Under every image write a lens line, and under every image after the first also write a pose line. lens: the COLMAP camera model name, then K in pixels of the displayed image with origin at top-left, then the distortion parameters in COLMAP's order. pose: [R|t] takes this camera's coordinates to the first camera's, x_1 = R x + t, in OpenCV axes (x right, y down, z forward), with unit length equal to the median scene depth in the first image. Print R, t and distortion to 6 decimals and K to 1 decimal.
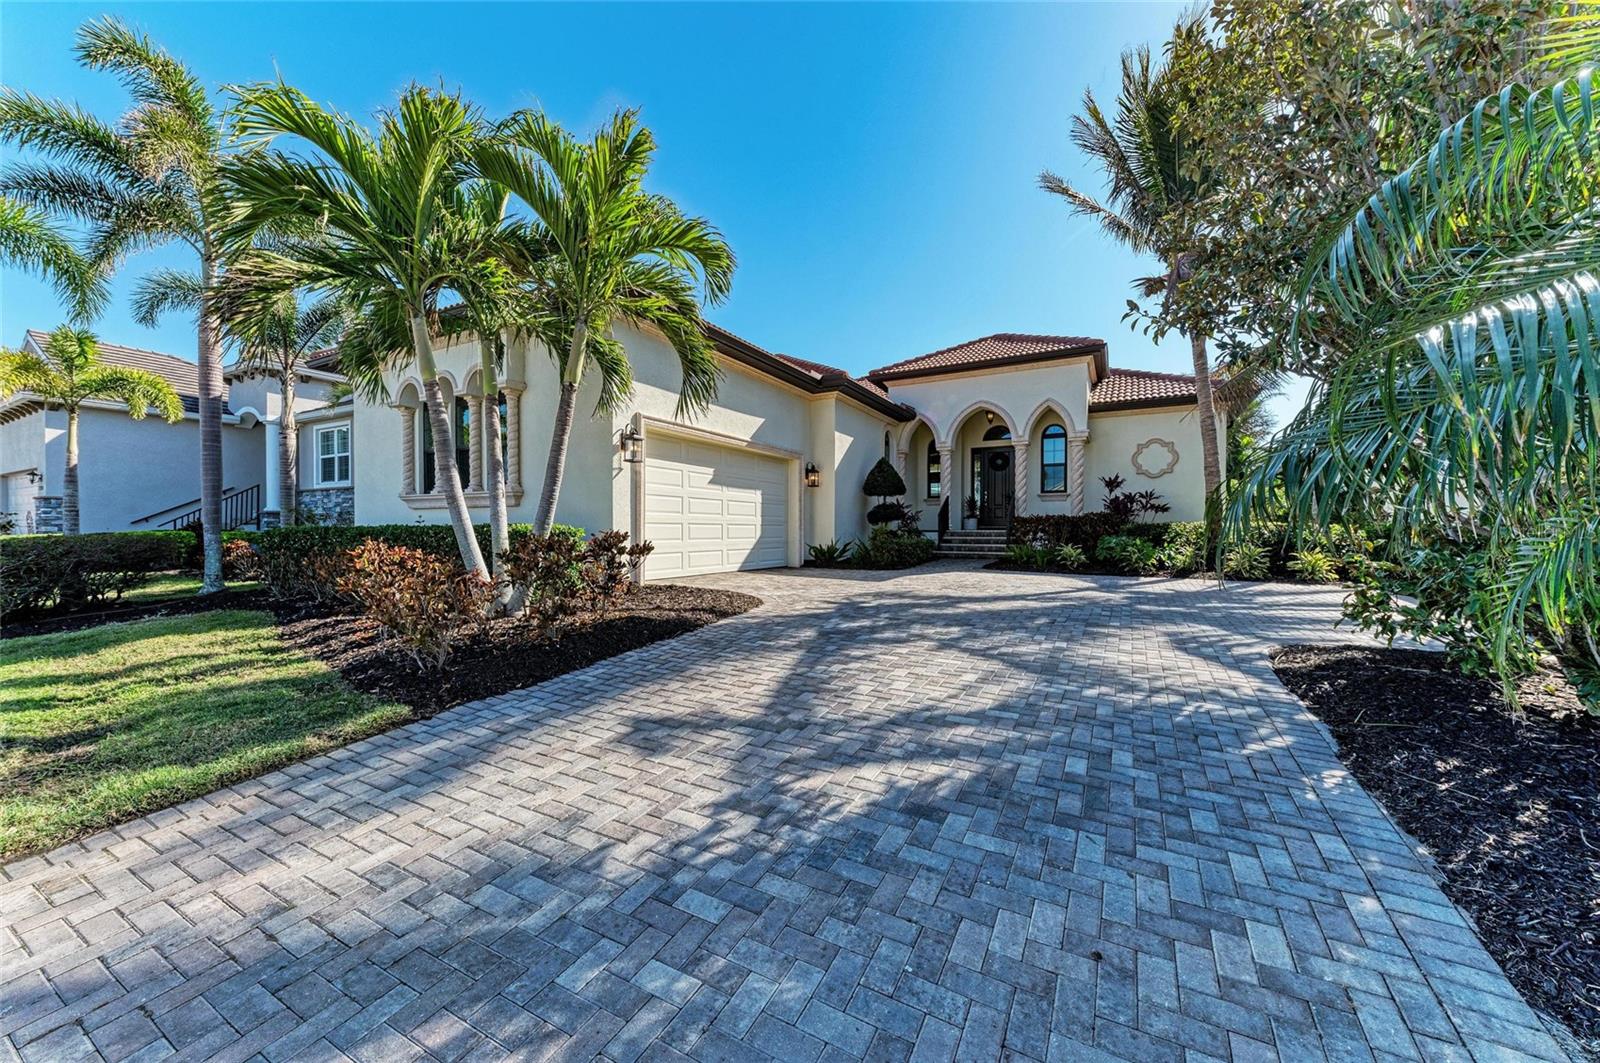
lens RADIAL K [[589.3, 0, 800.6], [0, 589.3, 532.7], [0, 0, 1]] dist [0.012067, 0.000036]
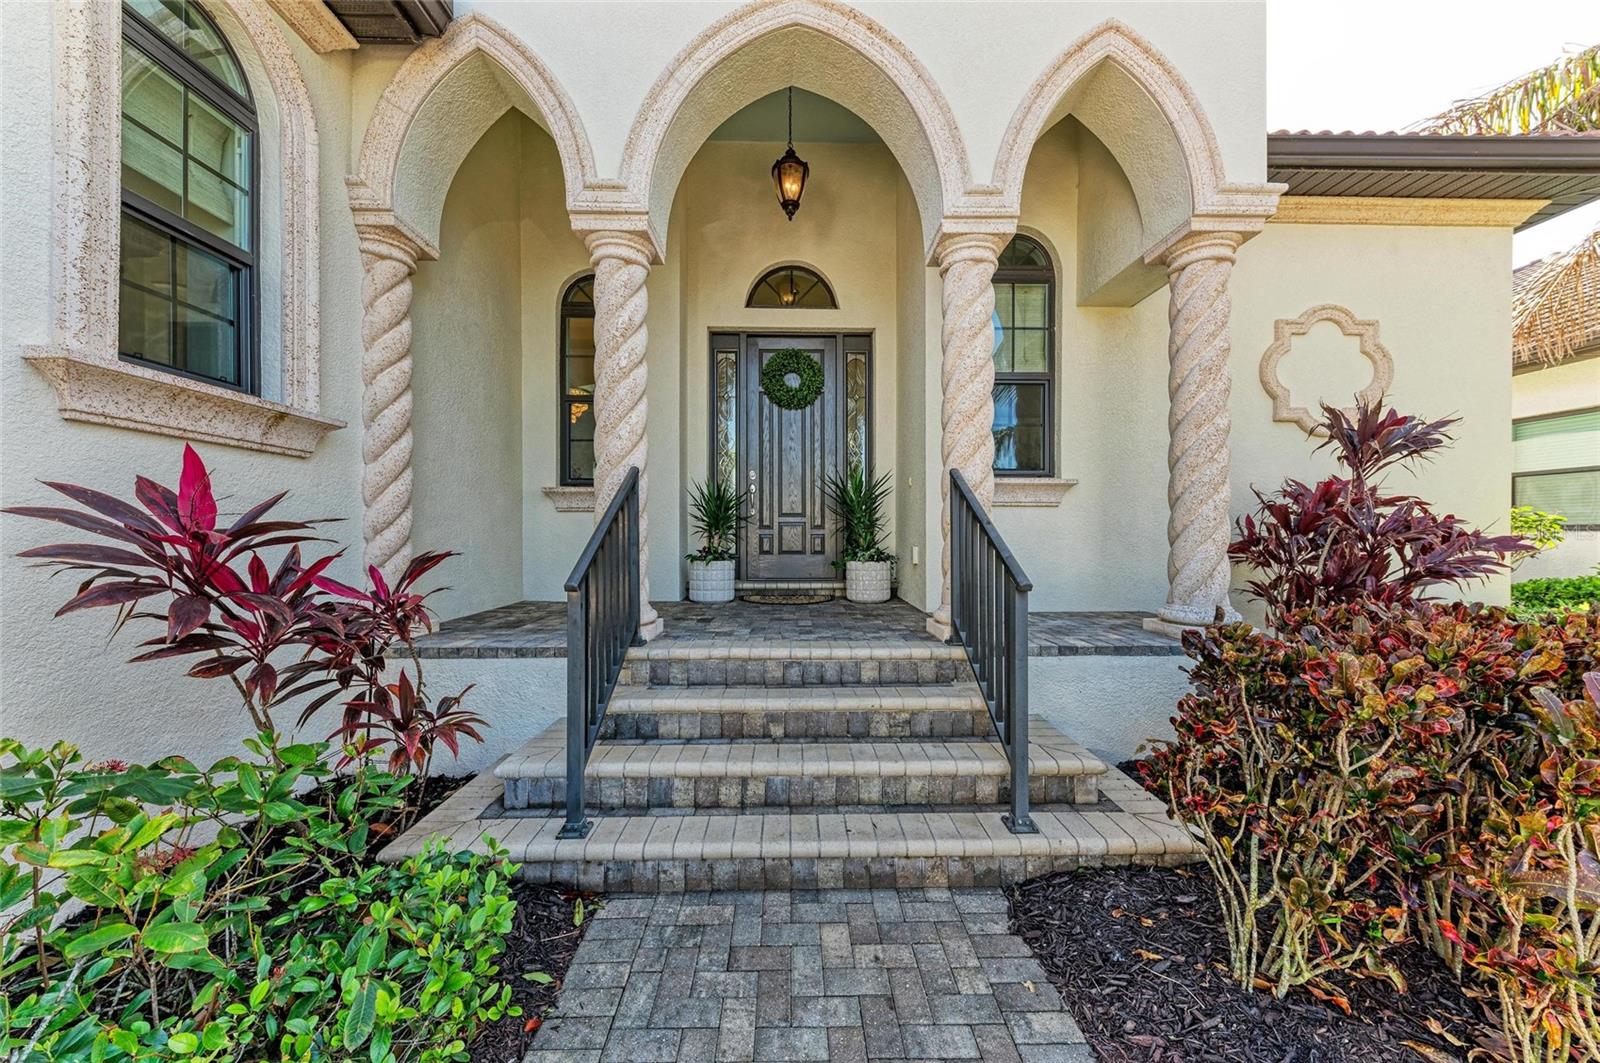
lens RADIAL K [[578.3, 0, 800.0], [0, 578.3, 531.5], [0, 0, 1]] dist [0.017210, -0.007556]
pose [[0.863954, 0.000383, 0.503571, 0.240746], [0.004554, 0.999953, -0.008573, -0.047247], [-0.503551, 0.009701, 0.863911, 0.965230]]
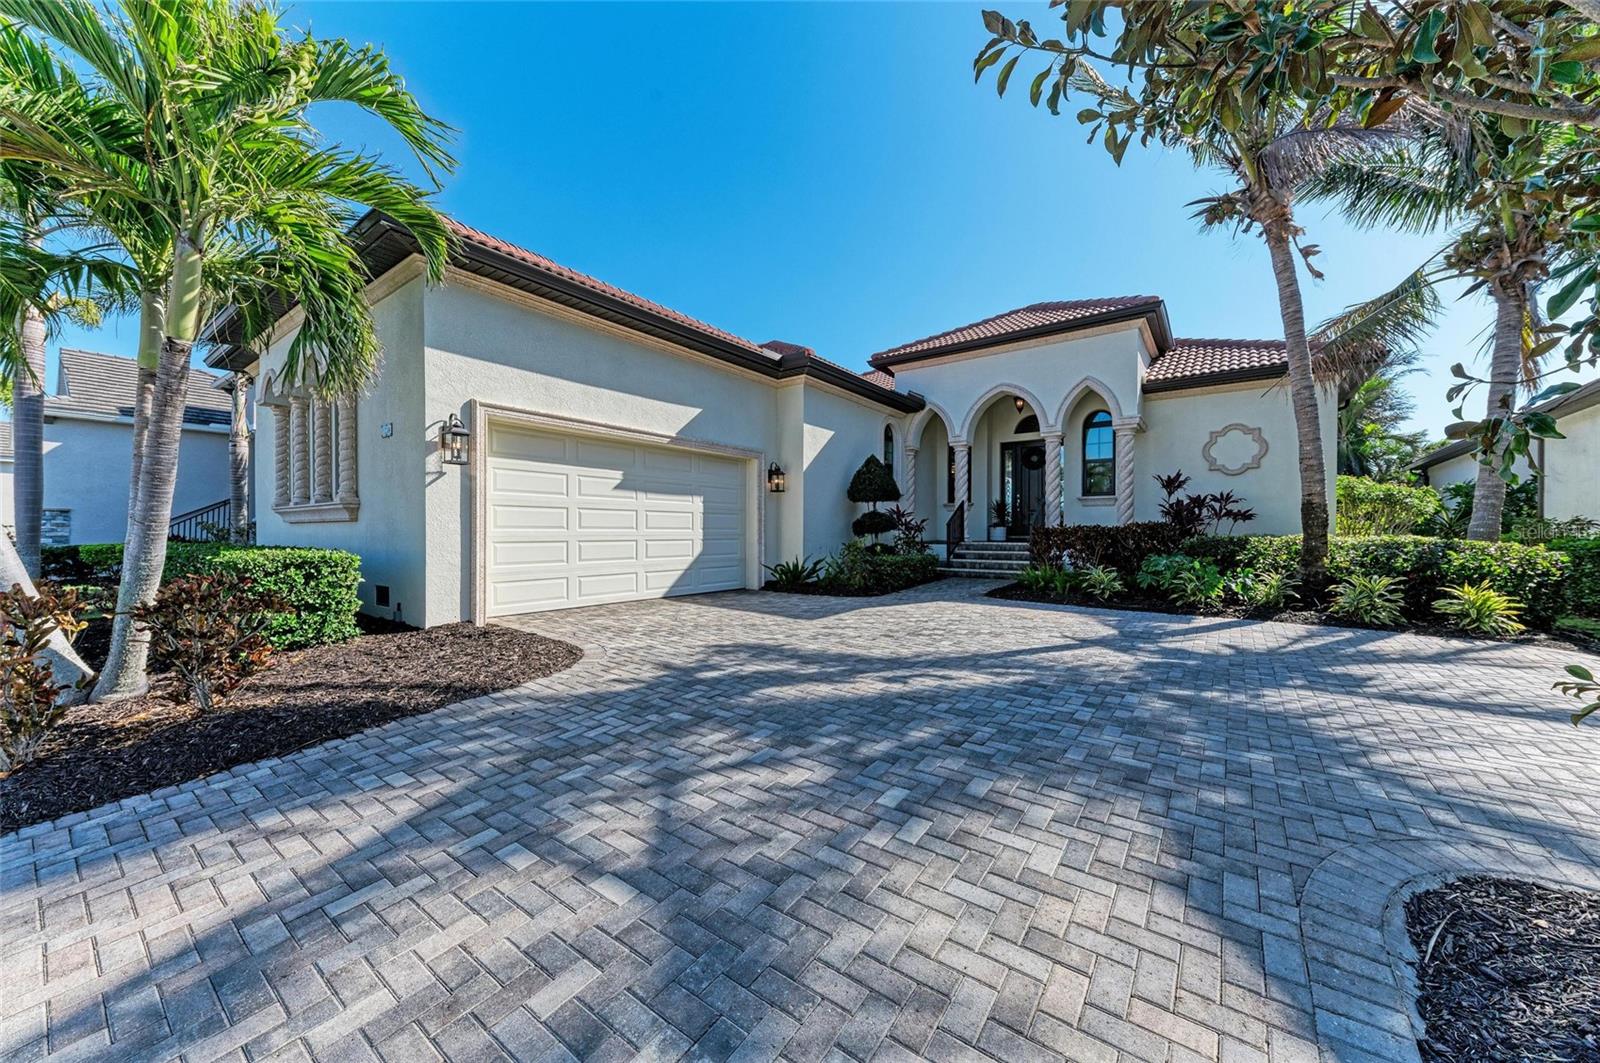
lens RADIAL K [[578.3, 0, 800.0], [0, 578.3, 531.5], [0, 0, 1]] dist [0.017210, -0.007556]
pose [[0.991065, -0.000869, -0.133374, 0.157073], [0.000199, 0.999987, -0.005040, -0.018038], [0.133376, 0.004968, 0.991053, 0.198589]]
